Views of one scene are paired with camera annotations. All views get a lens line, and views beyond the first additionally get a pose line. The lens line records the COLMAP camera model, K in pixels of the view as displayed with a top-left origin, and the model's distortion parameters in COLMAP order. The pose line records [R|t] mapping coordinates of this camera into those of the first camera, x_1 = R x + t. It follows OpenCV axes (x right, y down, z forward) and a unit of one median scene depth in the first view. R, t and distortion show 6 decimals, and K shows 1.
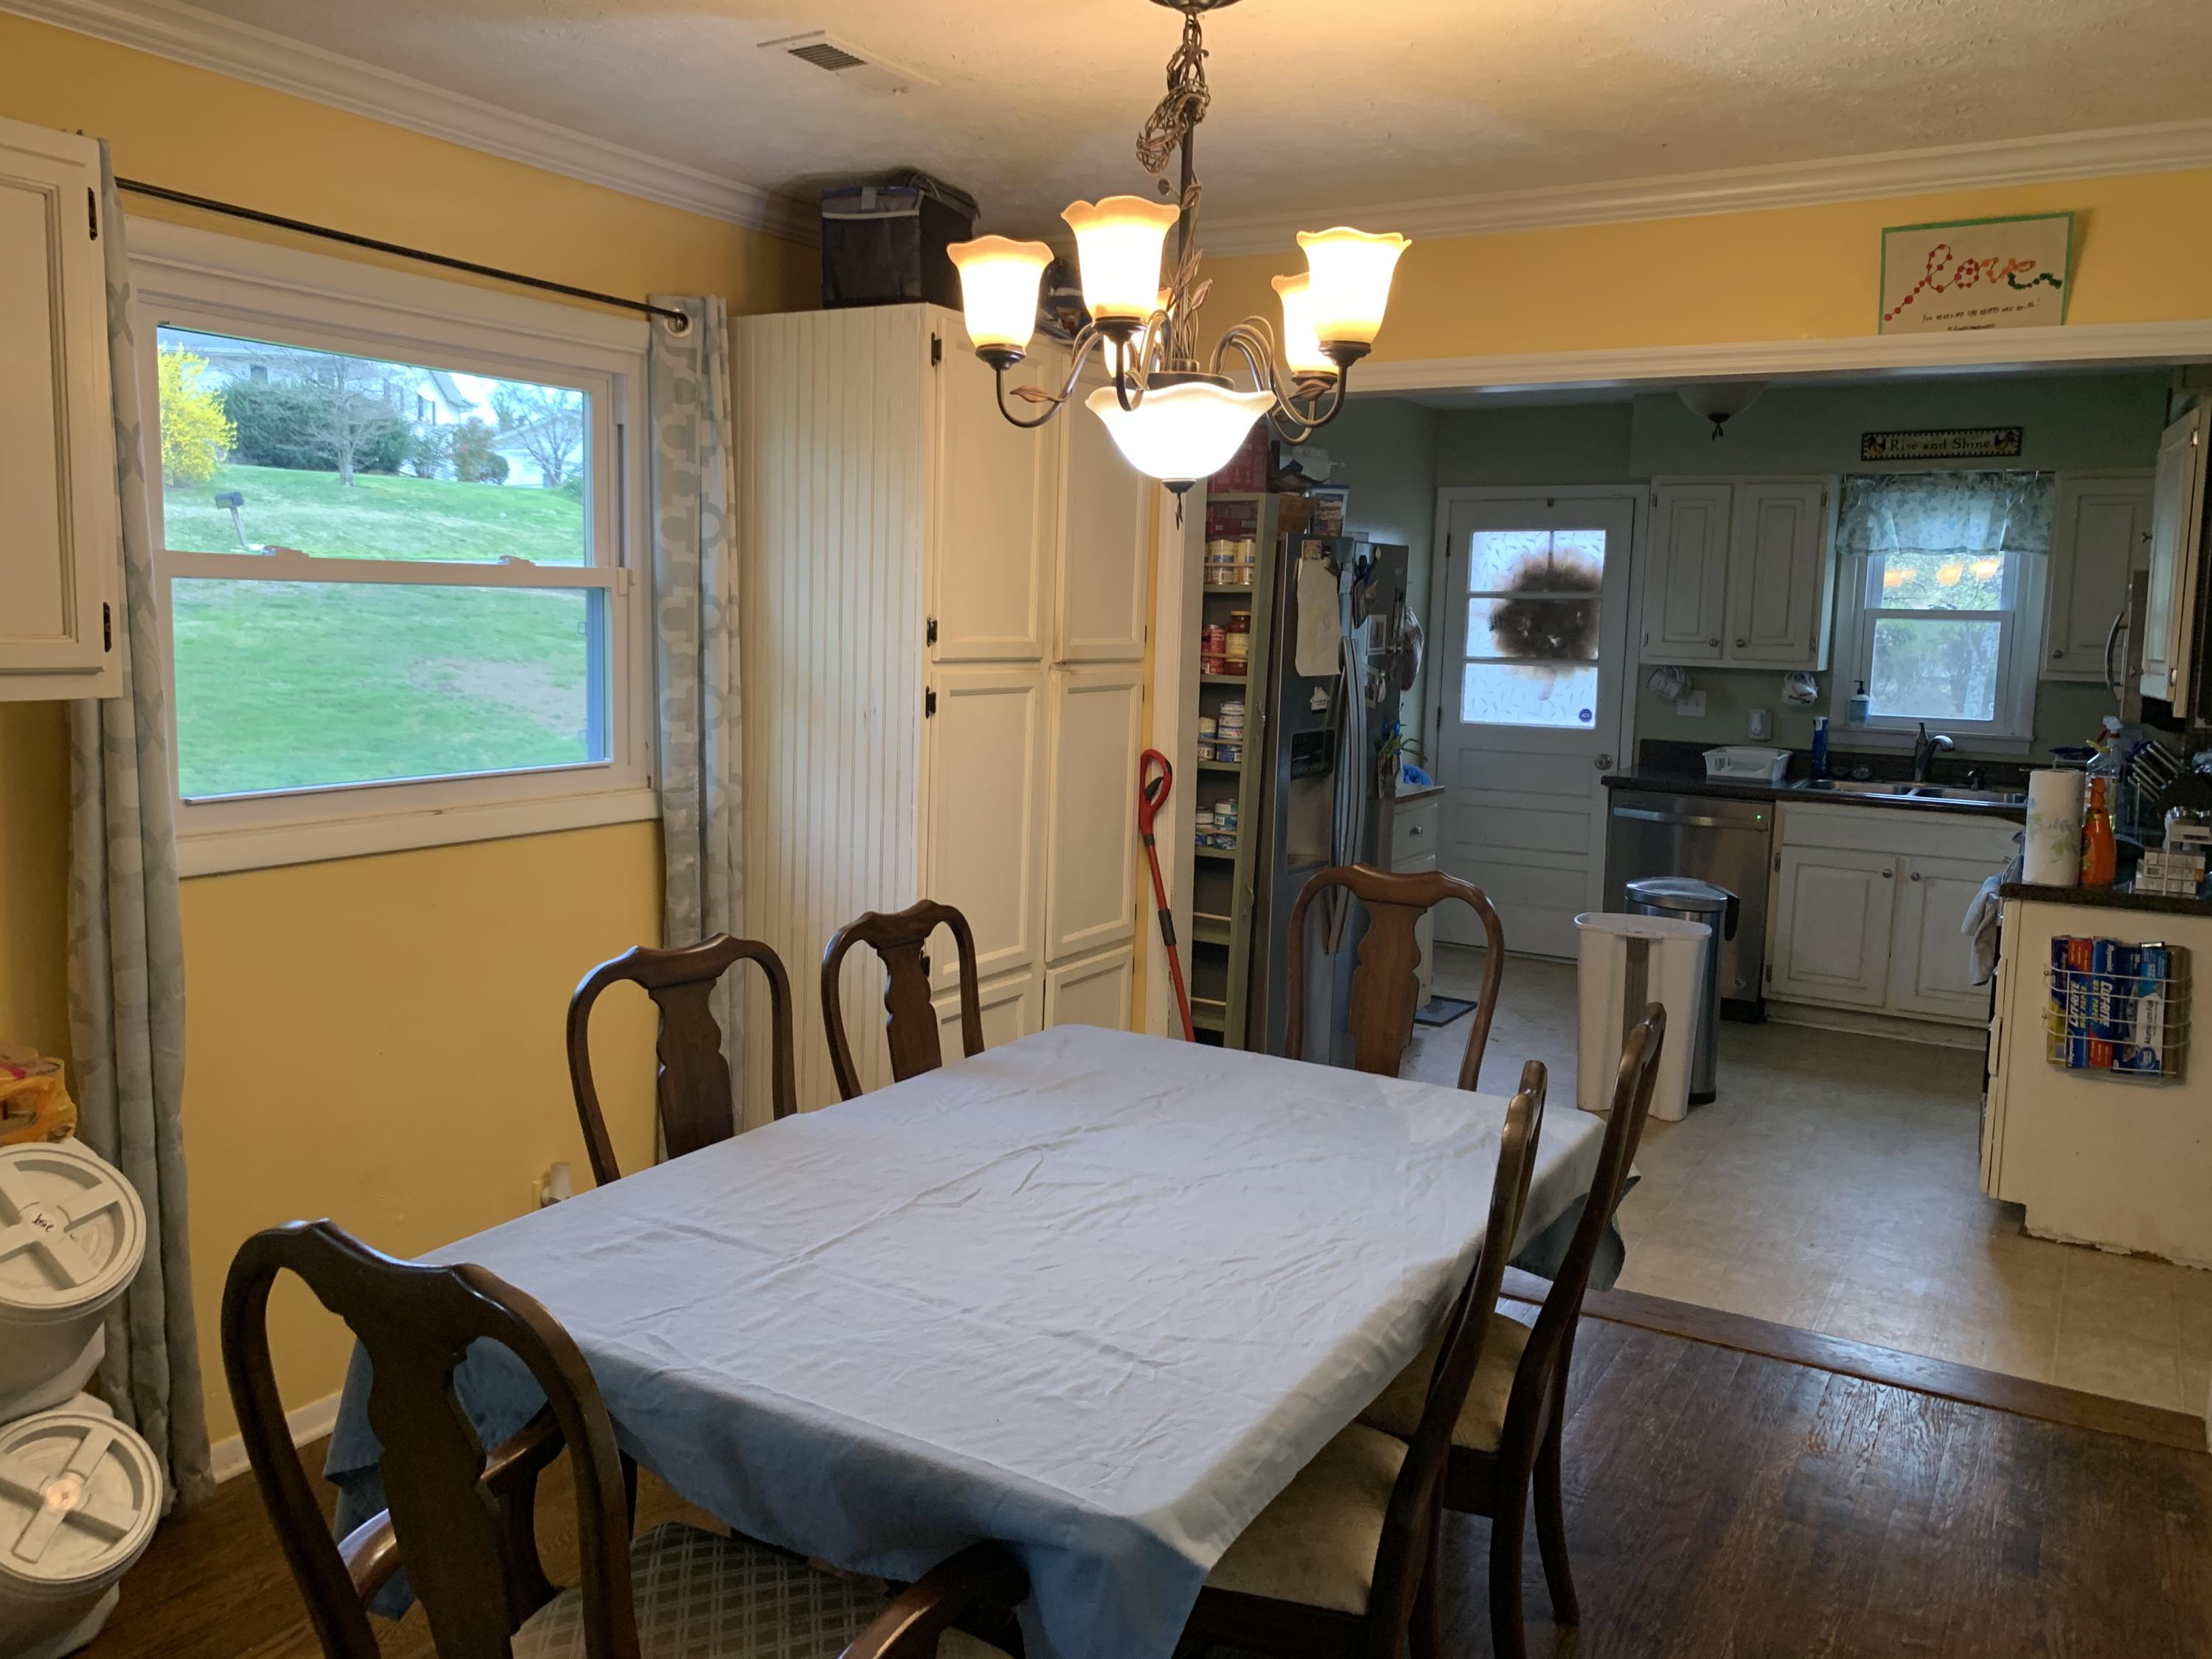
lens RADIAL K [[1701.3, 0, 1106.0], [0, 1701.3, 829.5], [0, 0, 1]] dist [-0.034580, 0.001268]
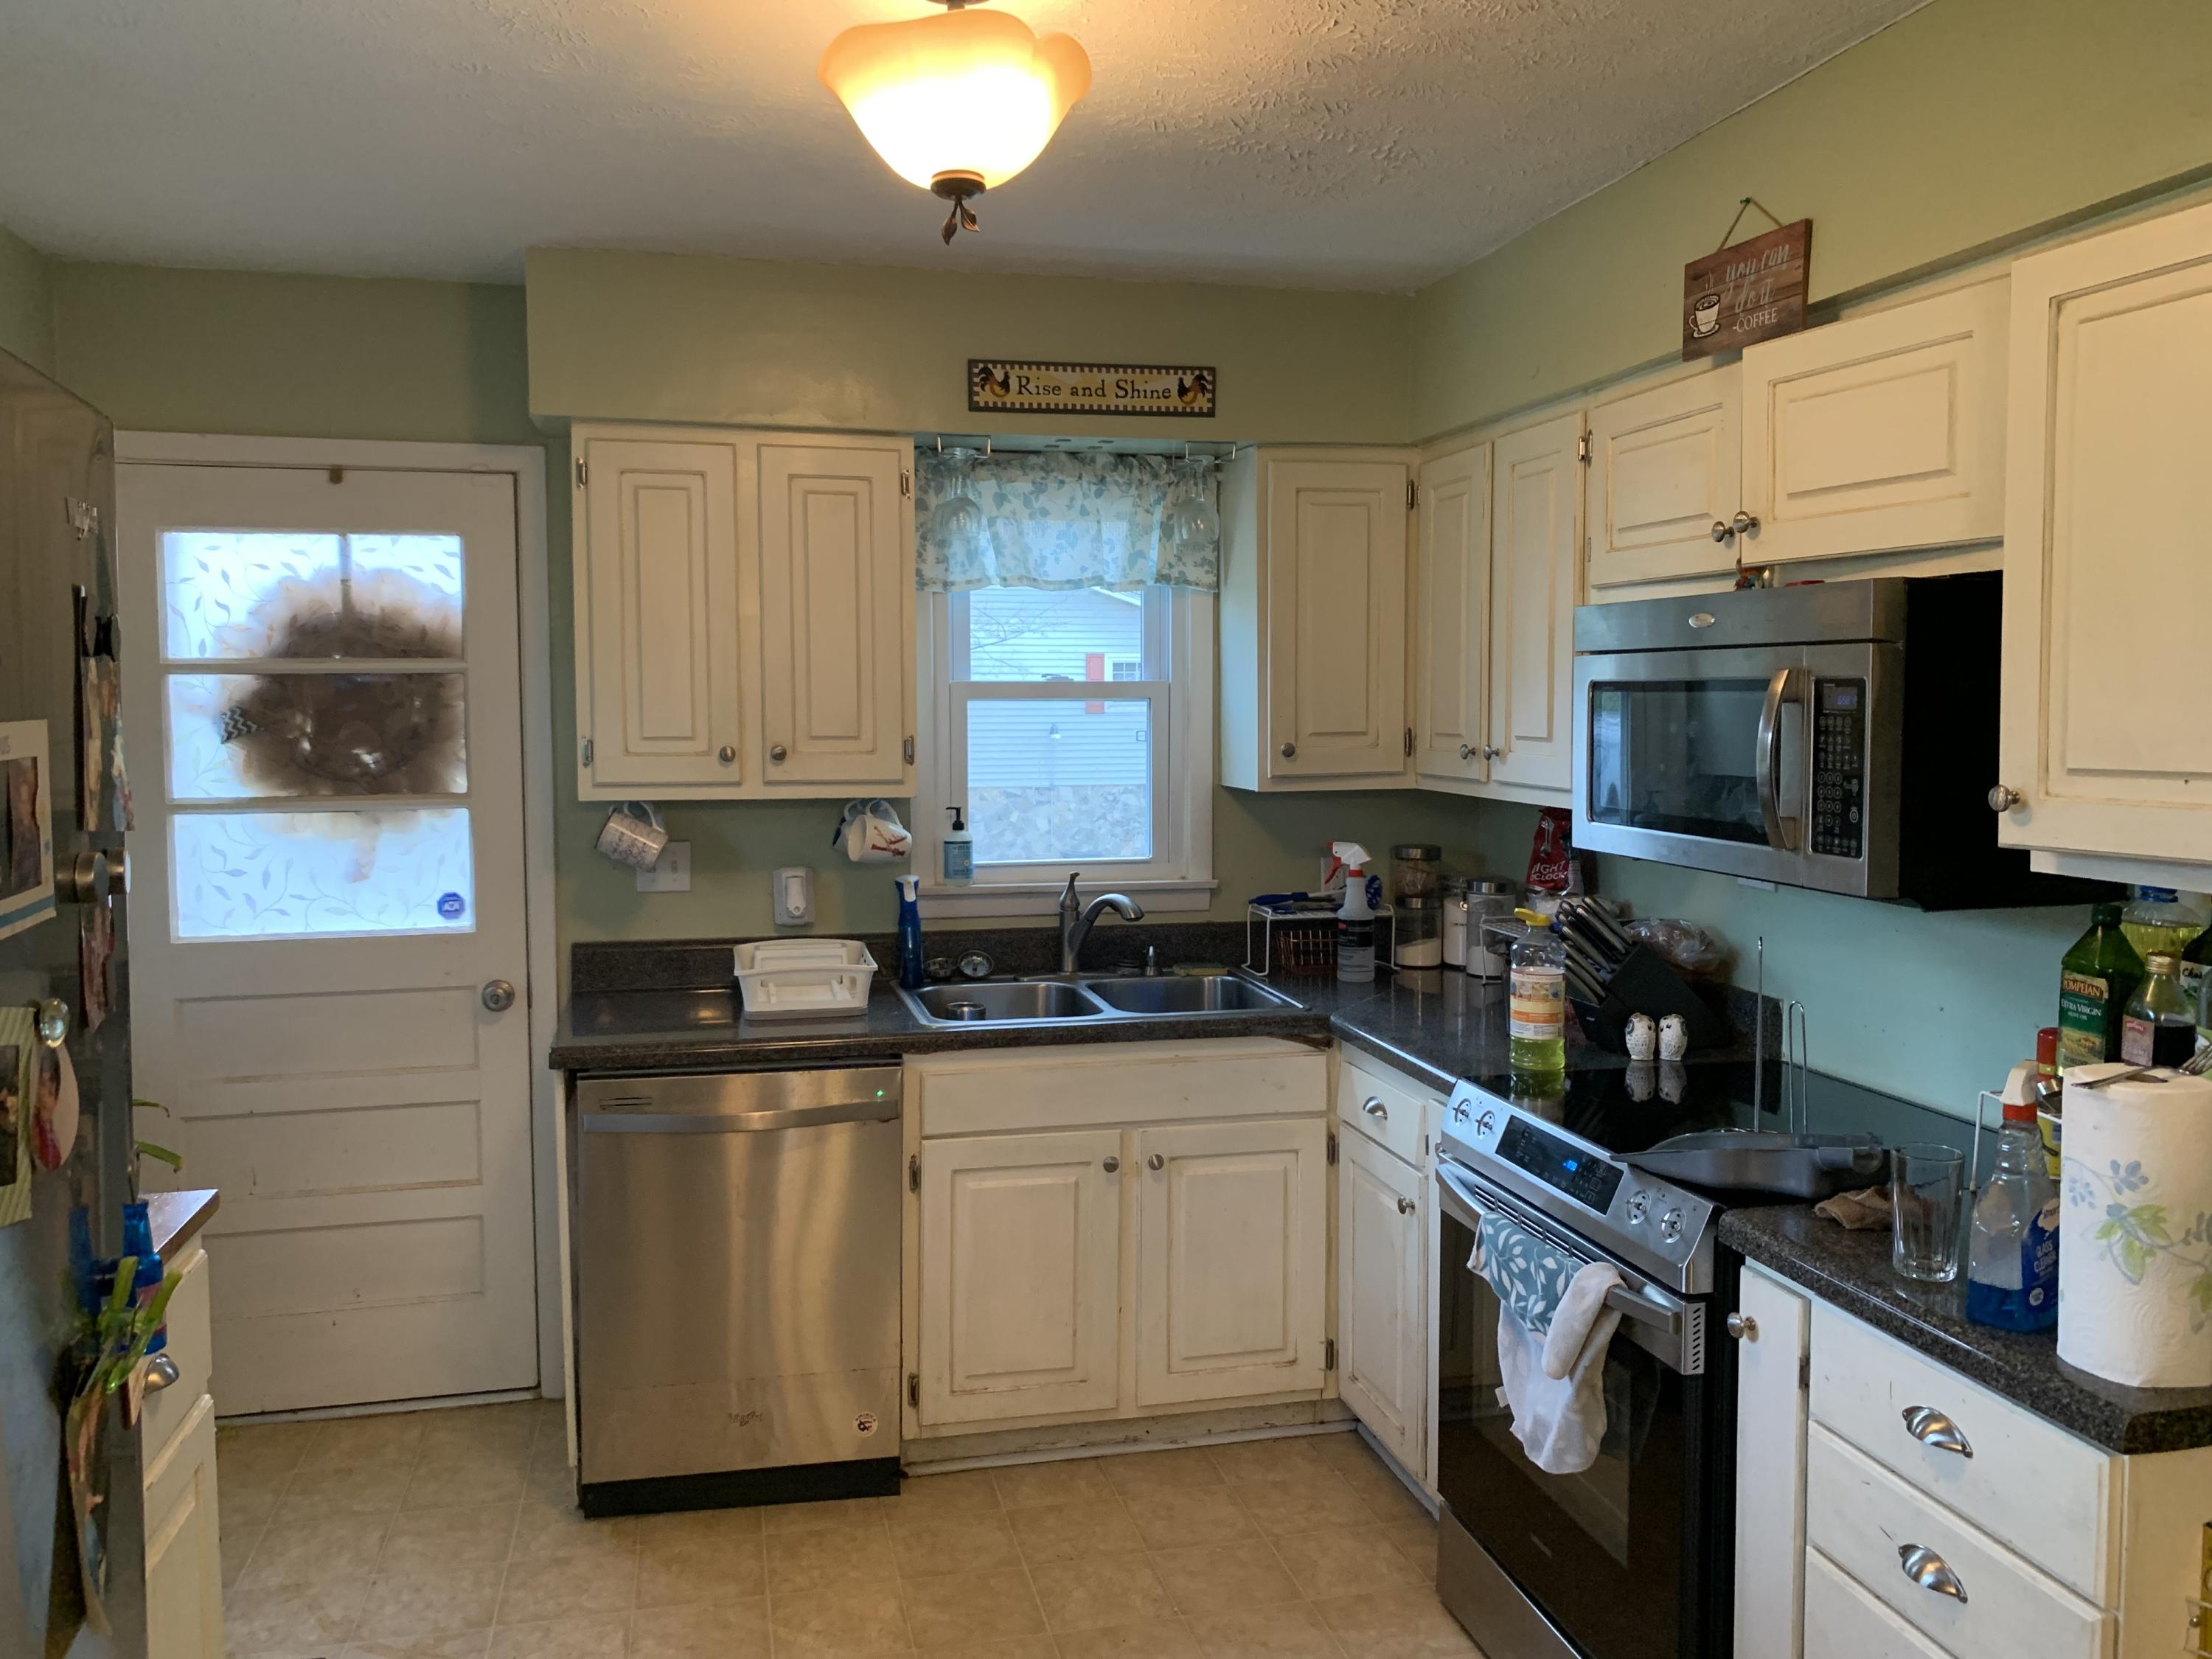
lens RADIAL K [[1750.1, 0, 1106.0], [0, 1750.1, 829.5], [0, 0, 1]] dist [0.144358, -0.328577]
pose [[0.733171, -0.069408, 0.676493, 0.080283], [0.105934, 0.994291, -0.012795, -0.068266], [-0.671742, 0.081044, 0.736338, 0.532209]]
